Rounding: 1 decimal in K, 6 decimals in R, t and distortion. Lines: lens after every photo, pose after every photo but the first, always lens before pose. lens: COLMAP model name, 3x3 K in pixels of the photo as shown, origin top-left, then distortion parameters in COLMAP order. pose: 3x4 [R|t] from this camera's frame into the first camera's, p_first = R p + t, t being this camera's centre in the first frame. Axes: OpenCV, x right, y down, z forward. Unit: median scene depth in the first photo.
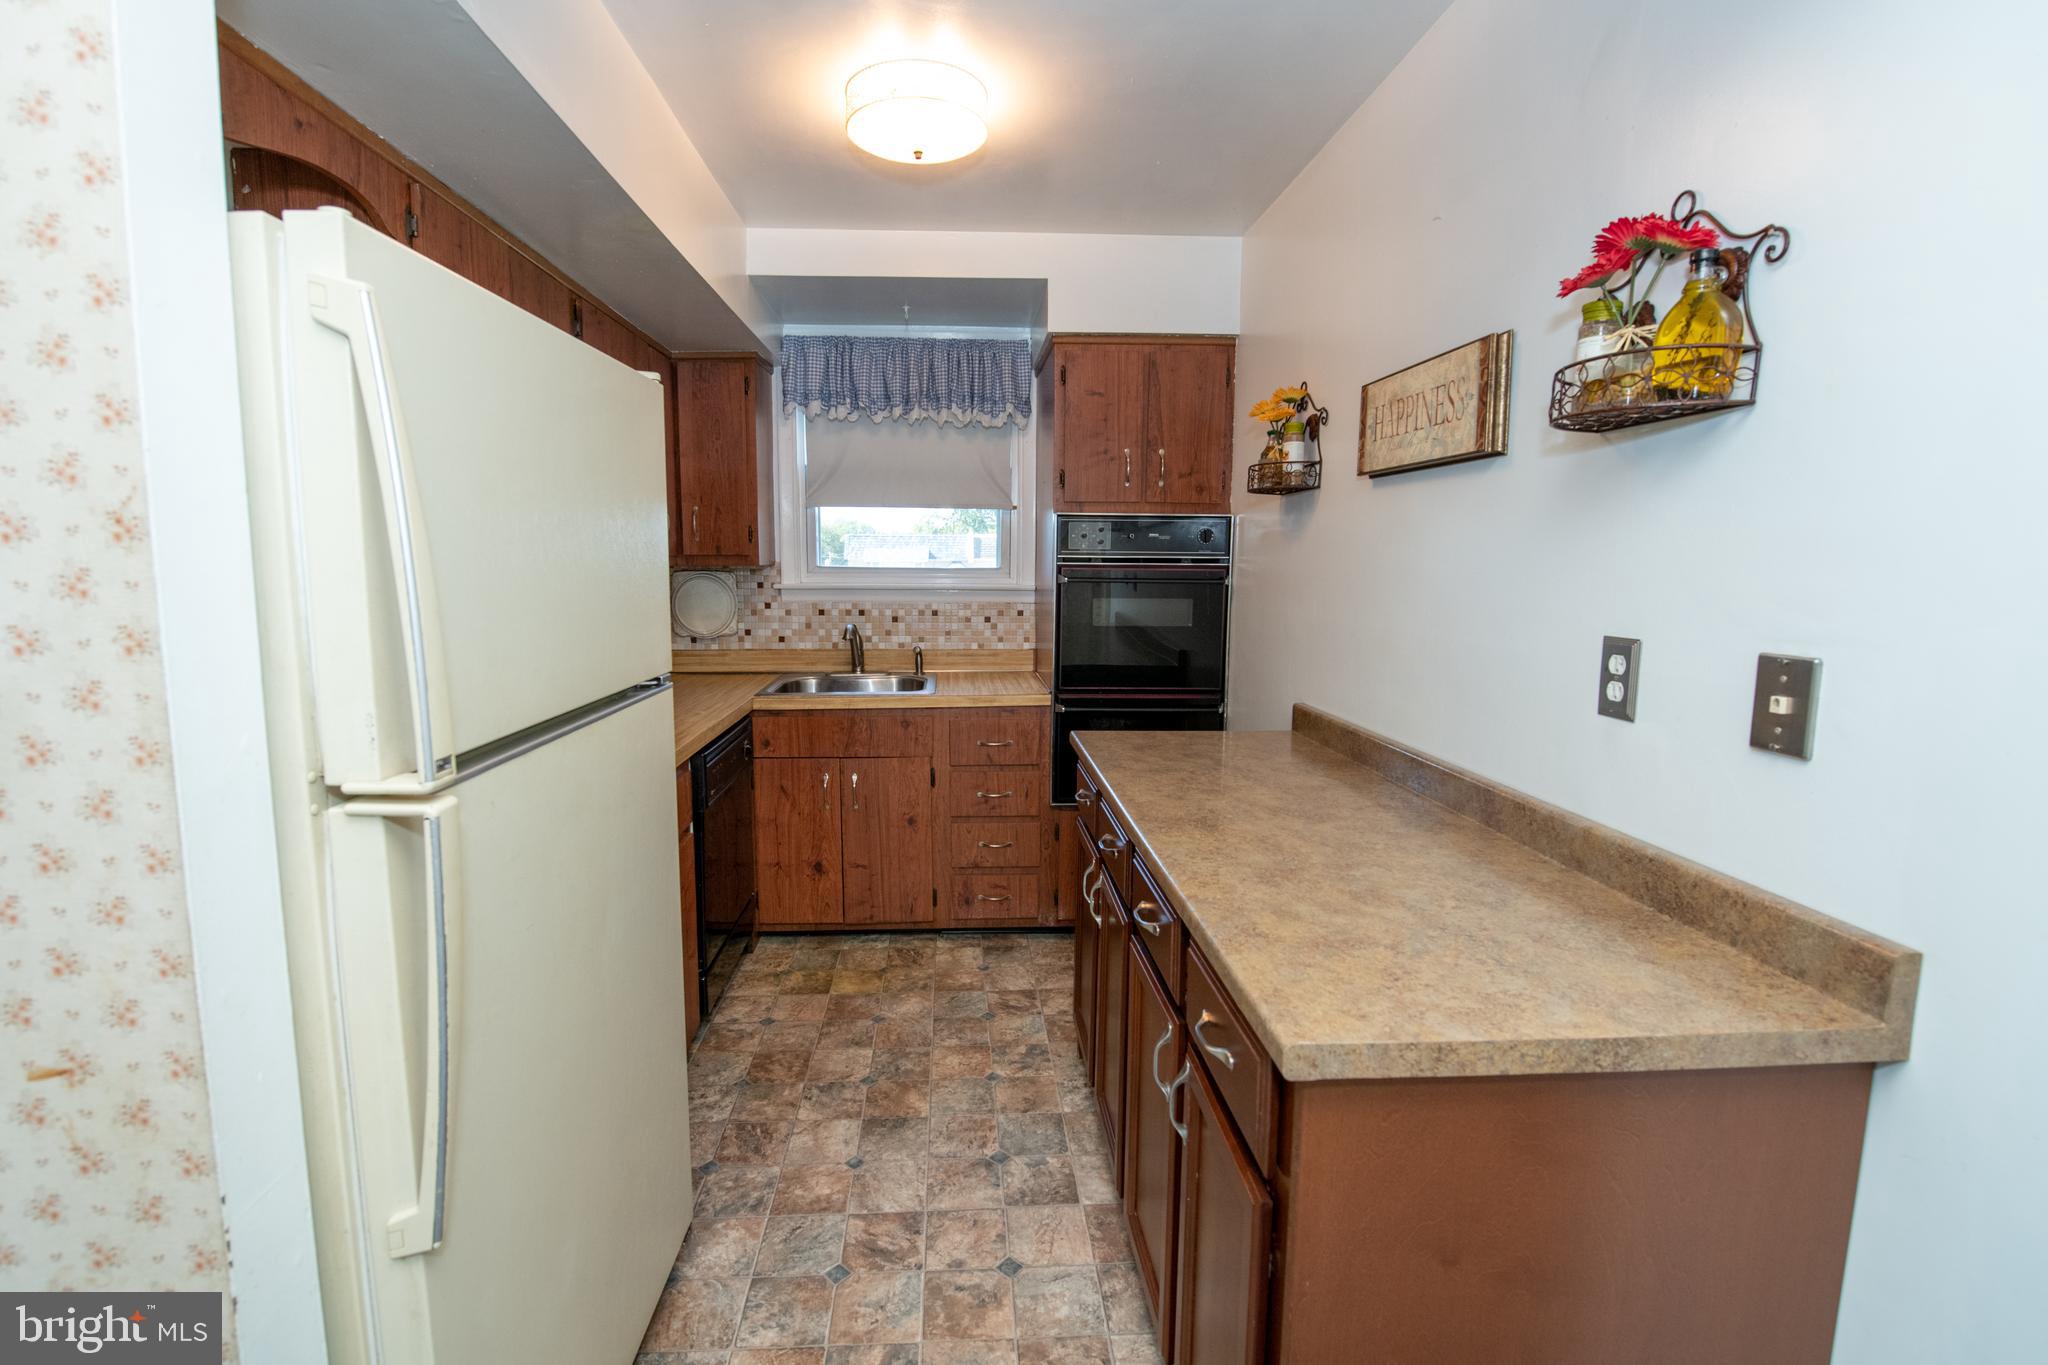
lens RADIAL K [[915.1, 0, 980.6], [0, 915.1, 673.2], [0, 0, 1]] dist [-0.022563, -0.000430]
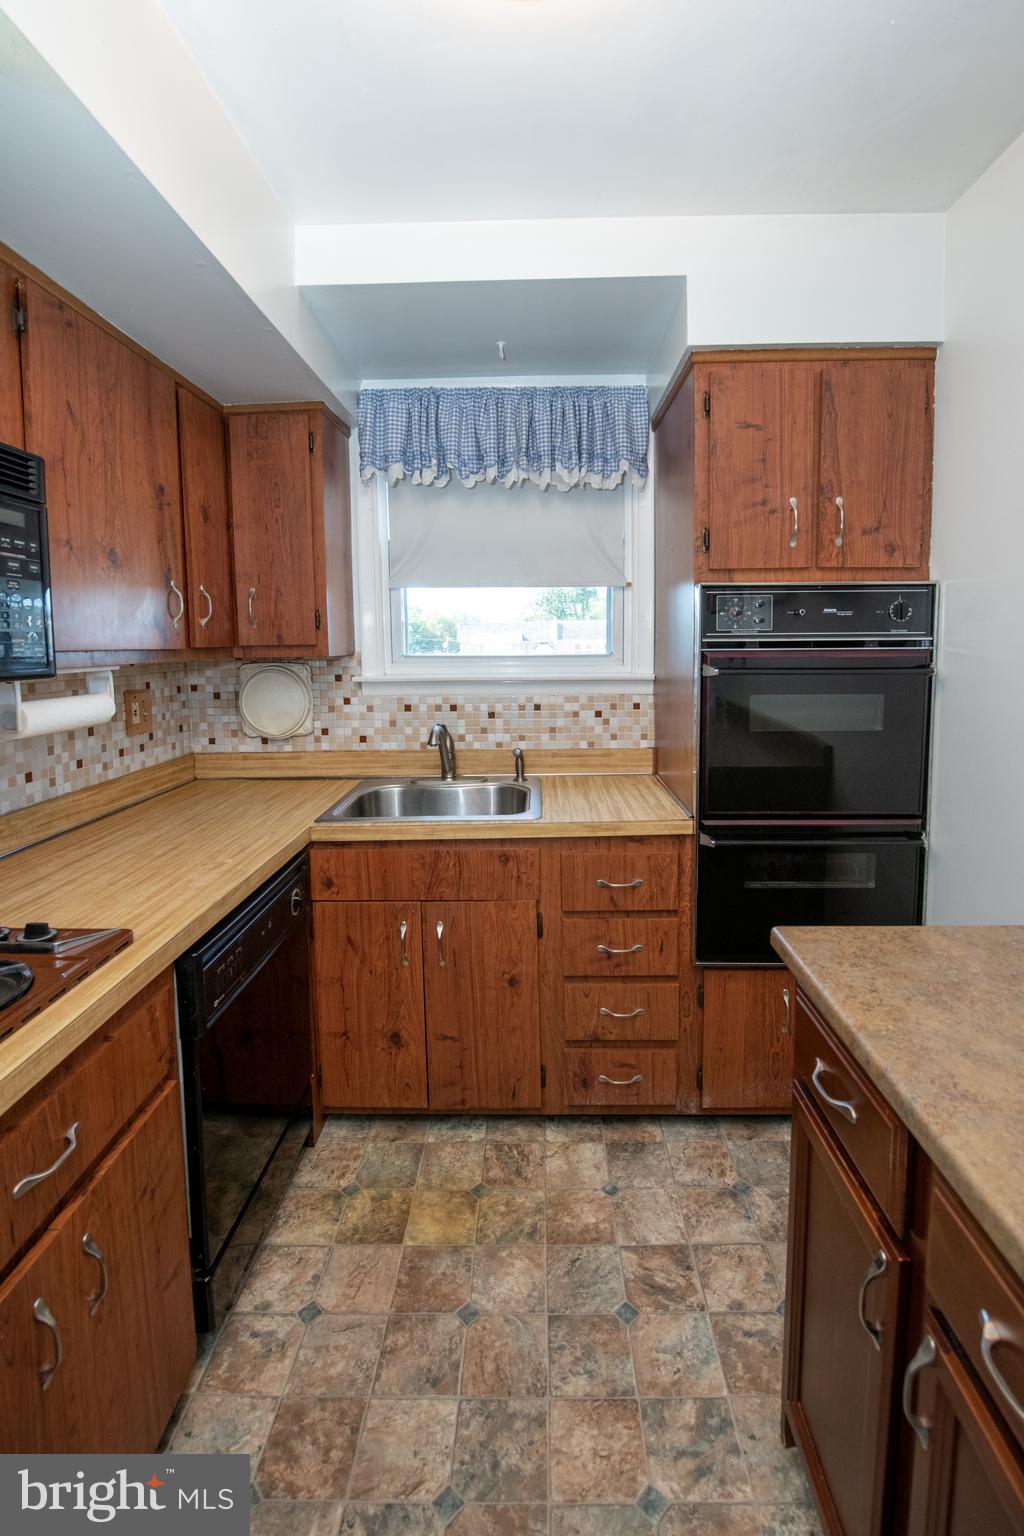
lens RADIAL K [[686.3, 0, 516.6], [0, 686.3, 707.6], [0, 0, 1]] dist [-0.022563, -0.000430]
pose [[0.997831, -0.010341, -0.065003, -0.031278], [0.008633, 0.999611, -0.026512, -0.055420], [0.065252, 0.025893, 0.997533, 0.401174]]
